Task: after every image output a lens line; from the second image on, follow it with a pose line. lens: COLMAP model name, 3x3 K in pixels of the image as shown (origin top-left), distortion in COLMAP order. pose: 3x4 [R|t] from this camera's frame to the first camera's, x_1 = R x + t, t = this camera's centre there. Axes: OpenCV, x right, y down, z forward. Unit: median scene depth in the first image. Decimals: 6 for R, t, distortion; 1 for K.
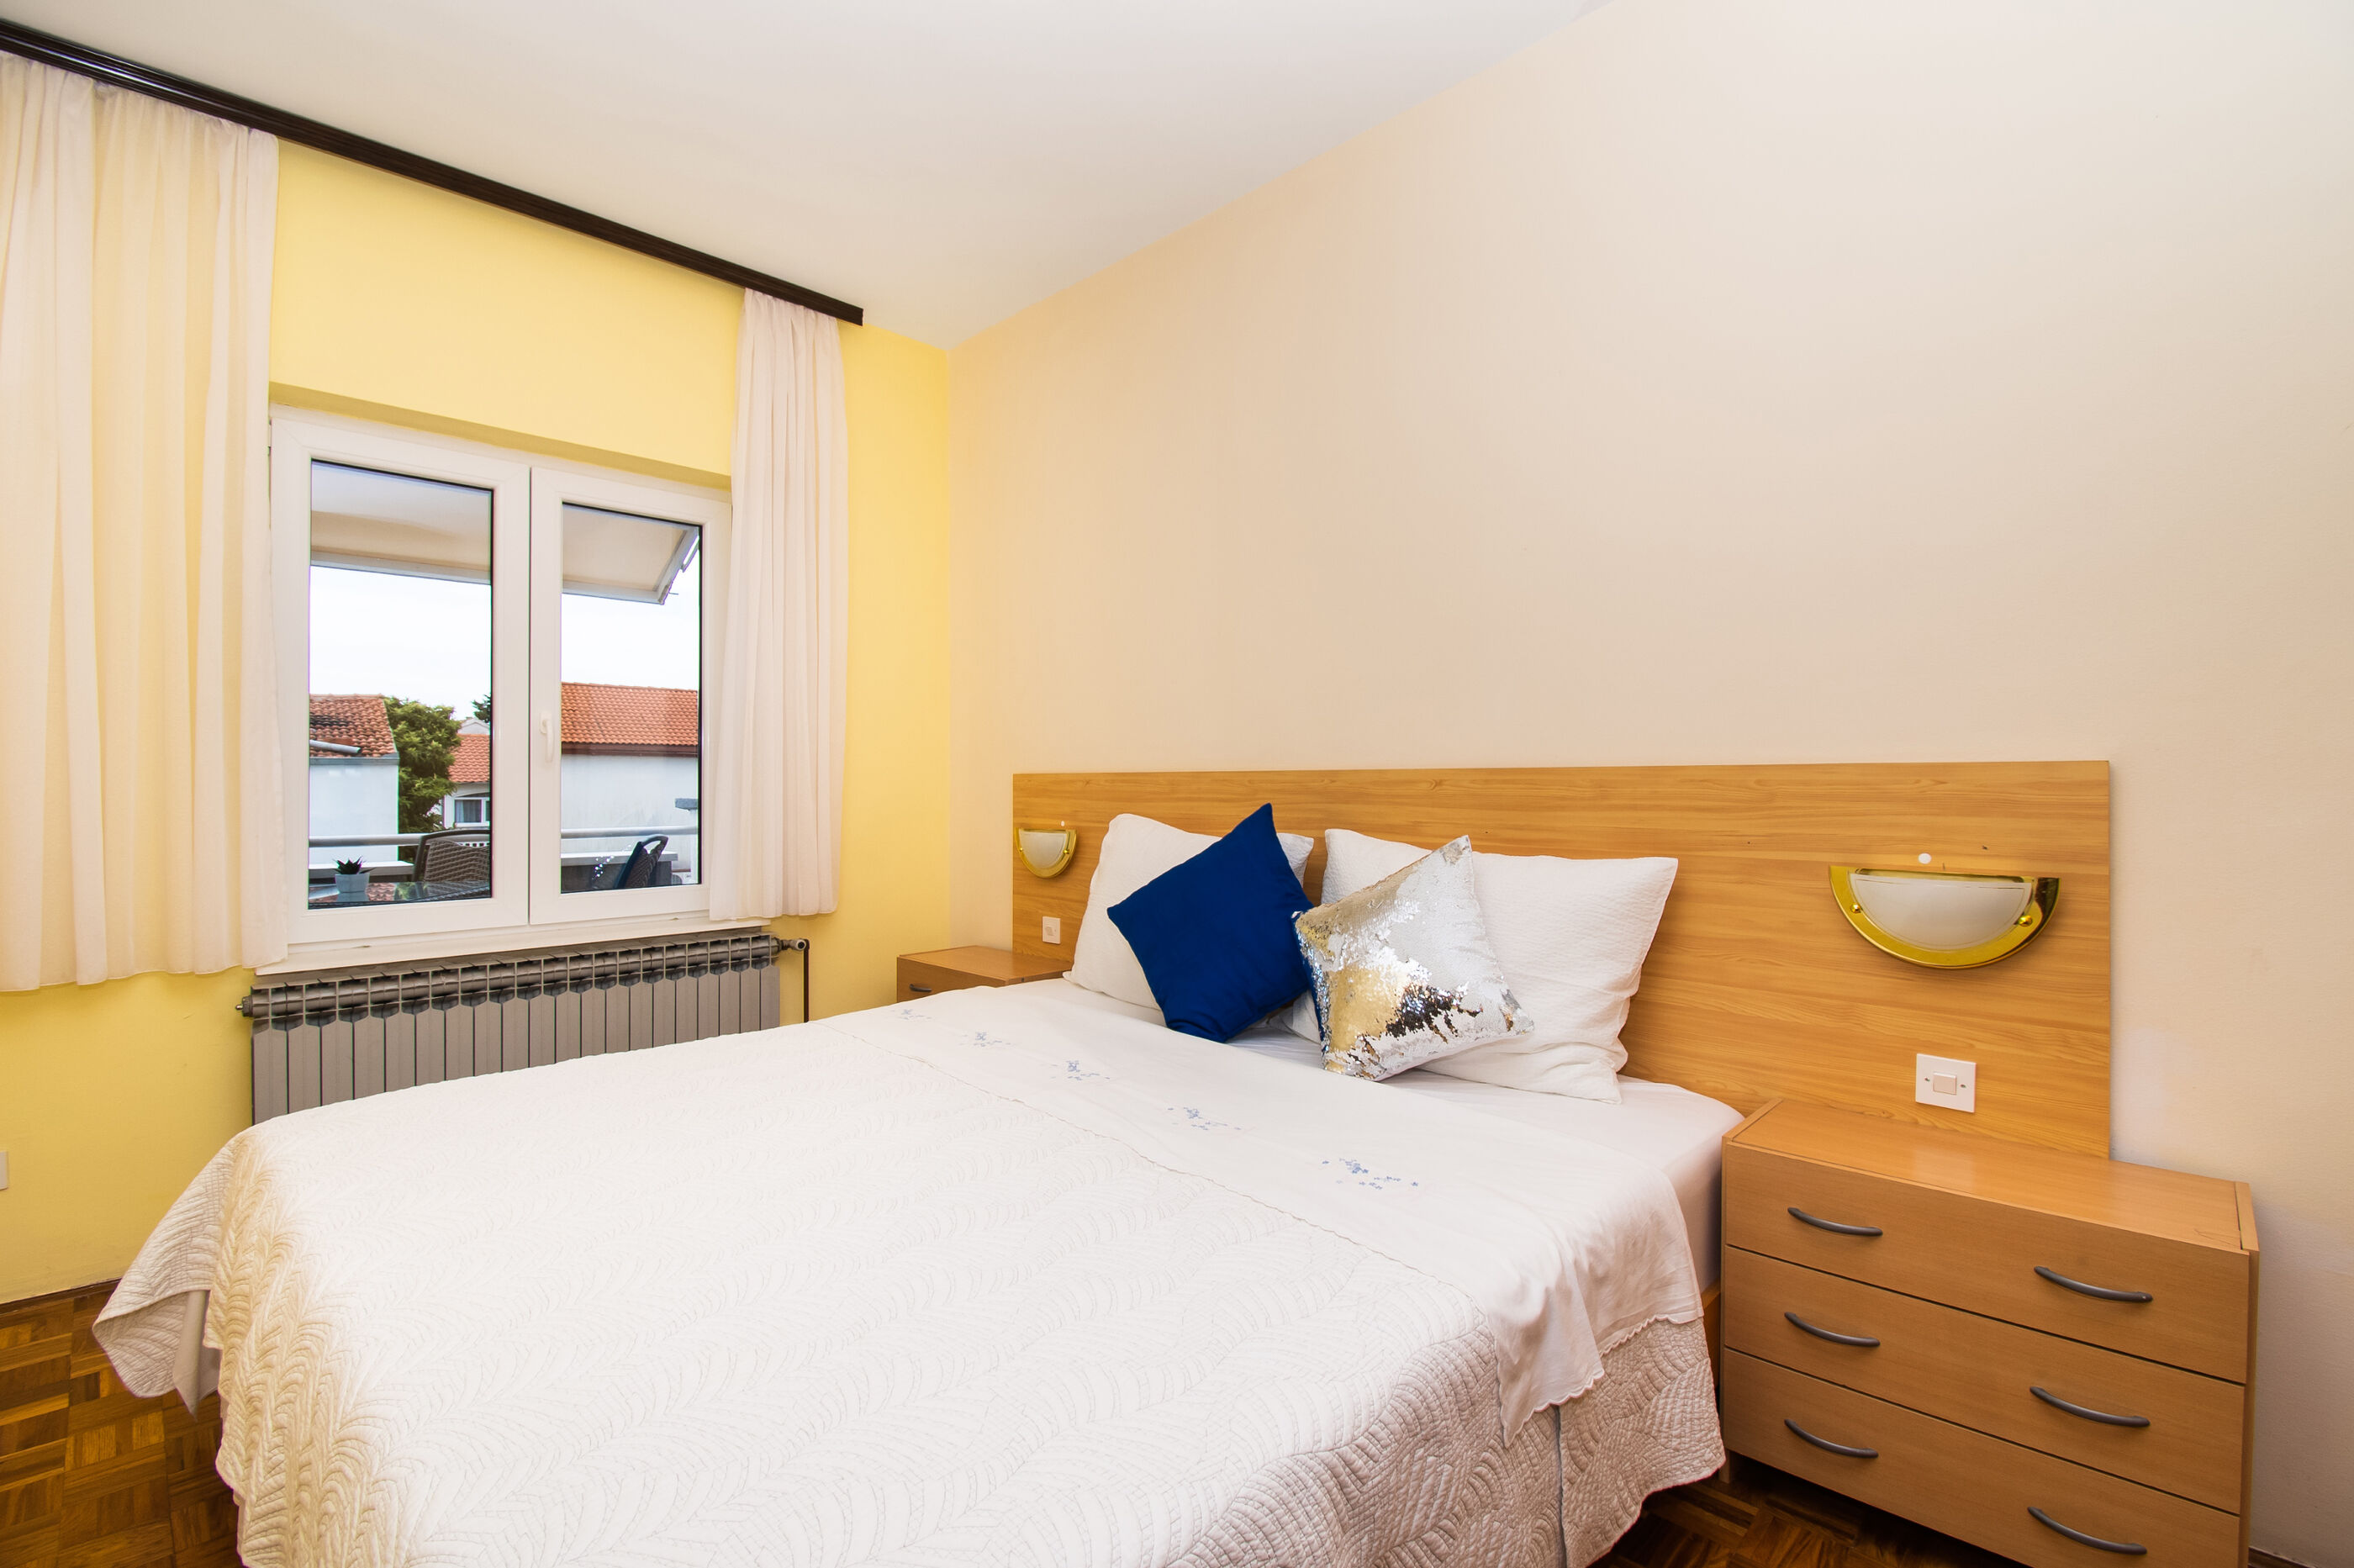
lens RADIAL K [[1050.5, 0, 1193.5], [0, 1050.5, 780.7], [0, 0, 1]] dist [-0.002237, -0.009529]
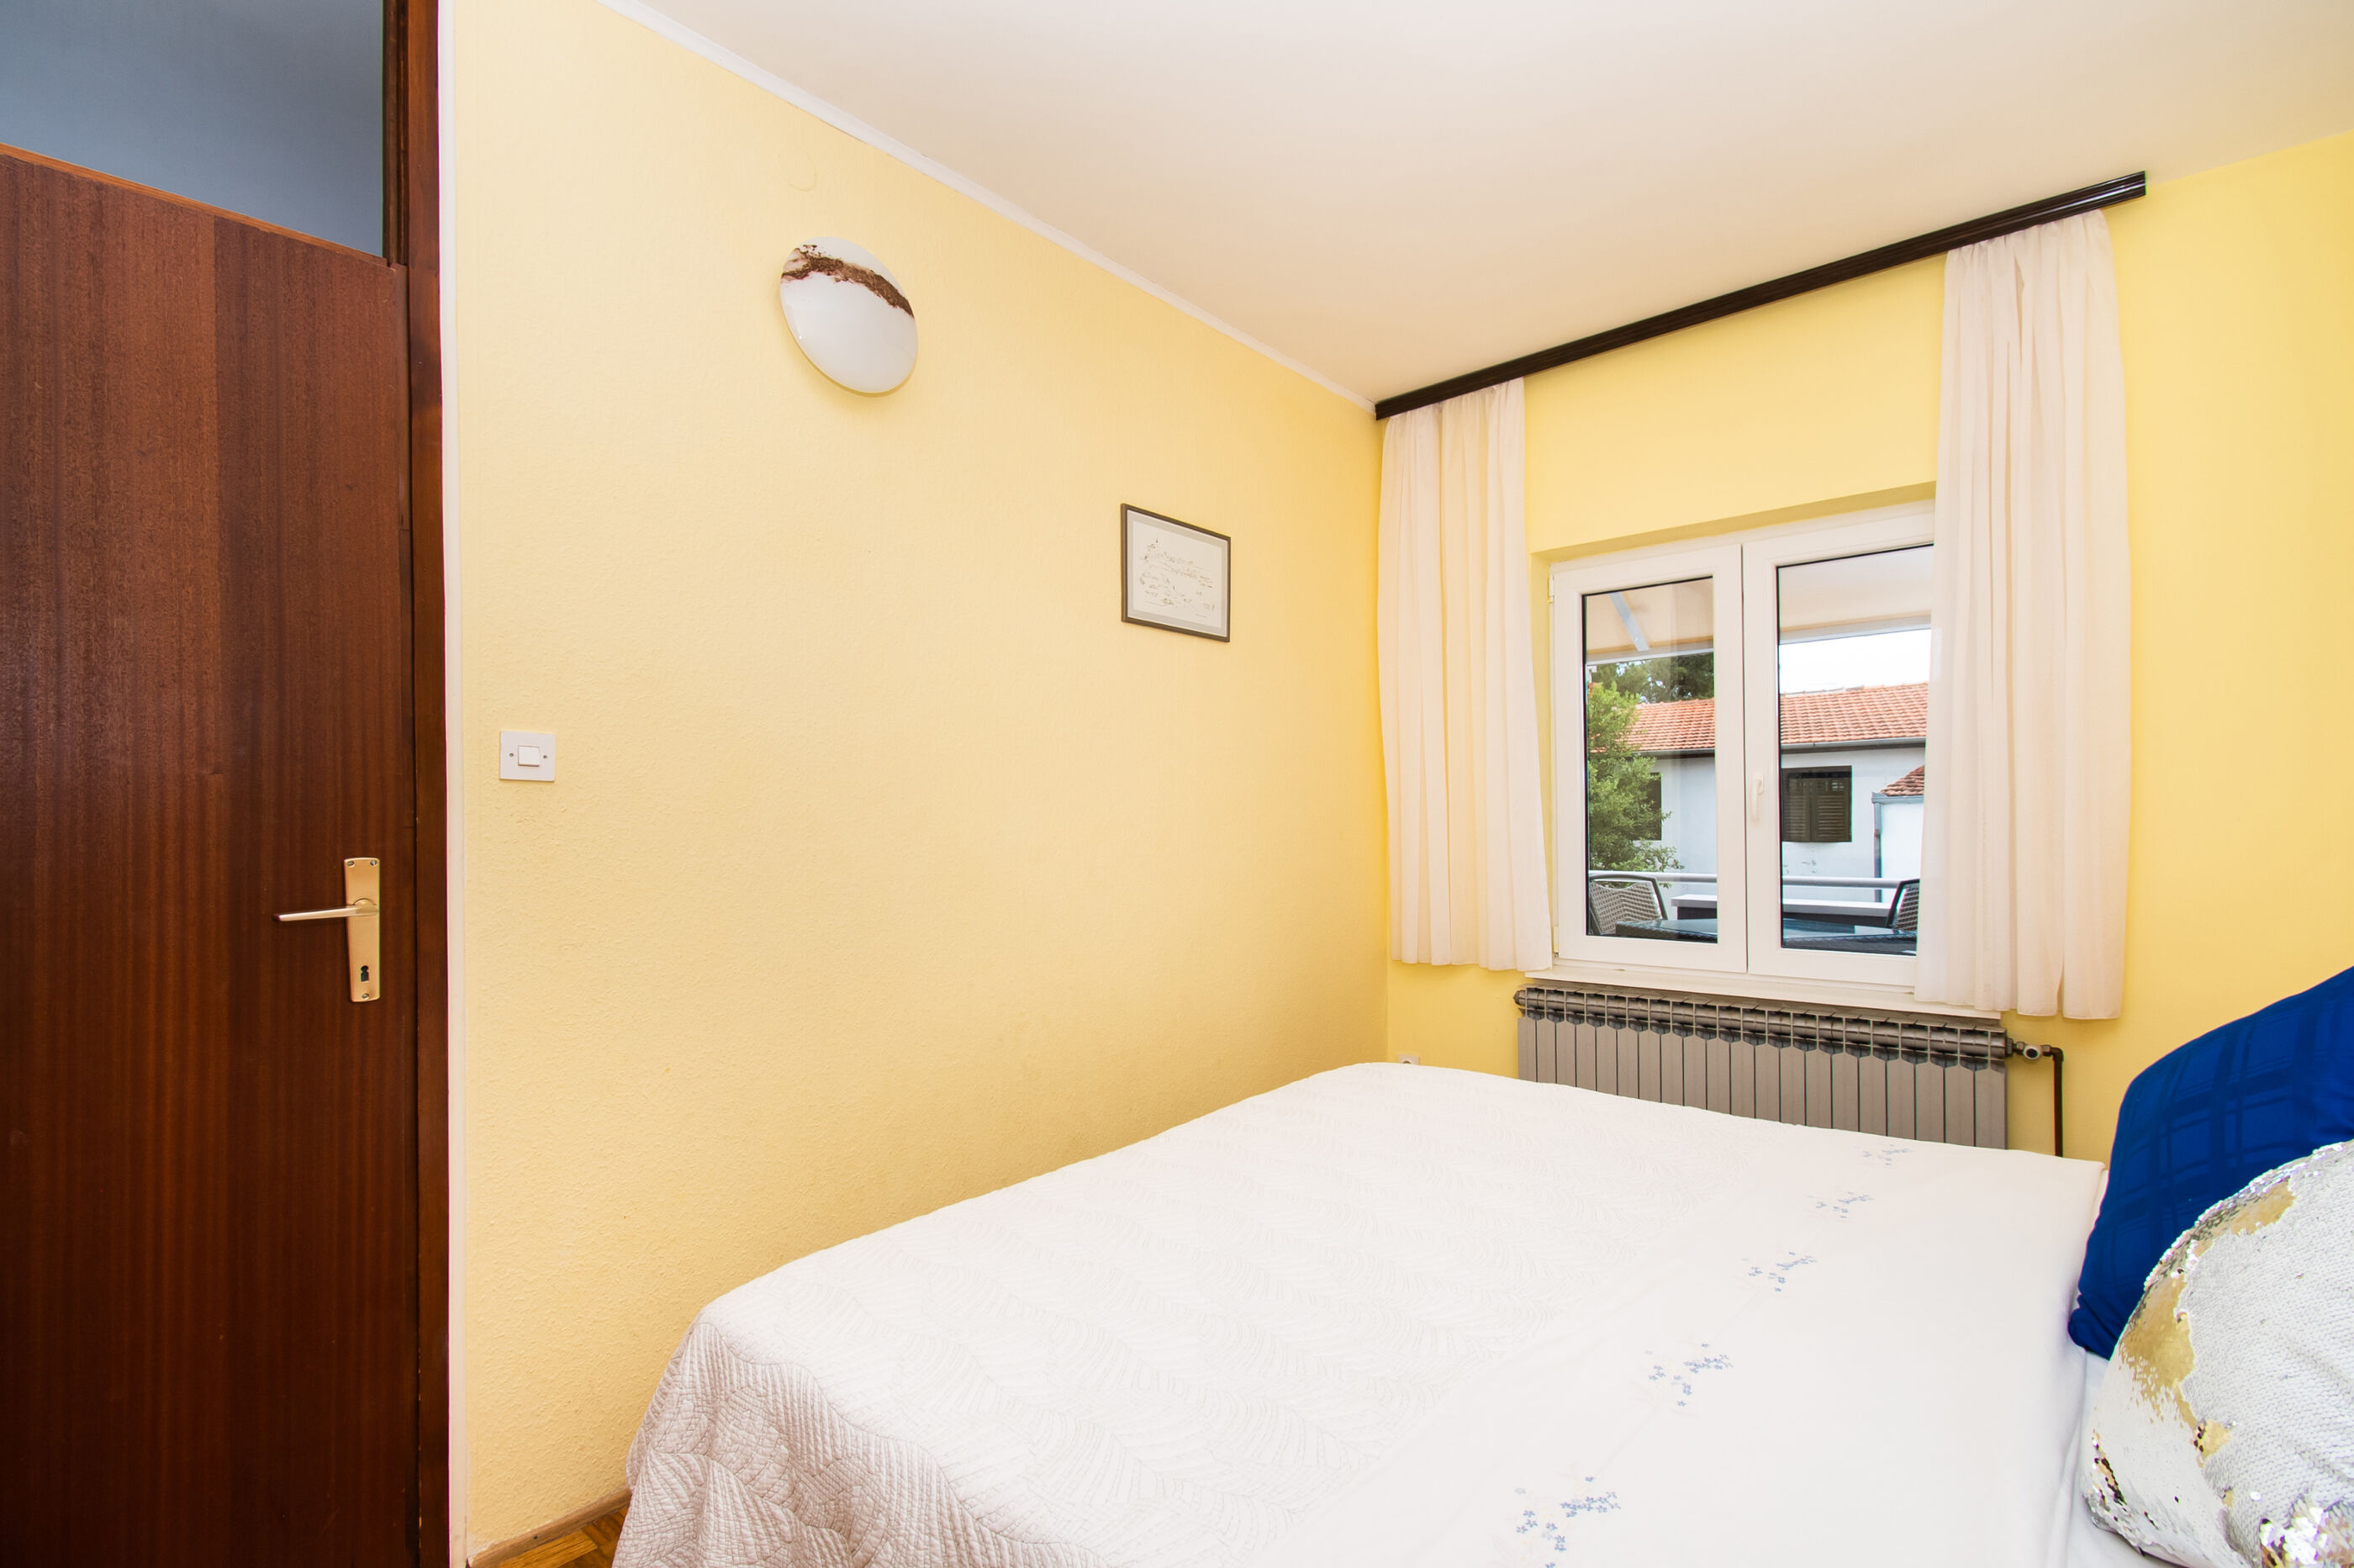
lens RADIAL K [[1050.5, 0, 1193.5], [0, 1050.5, 809.2], [0, 0, 1]] dist [-0.002237, -0.009529]
pose [[0.062322, -0.010192, -0.998004, 0.391282], [0.011069, 0.999893, -0.009521, -0.025352], [0.997995, -0.010453, 0.062428, 0.367164]]
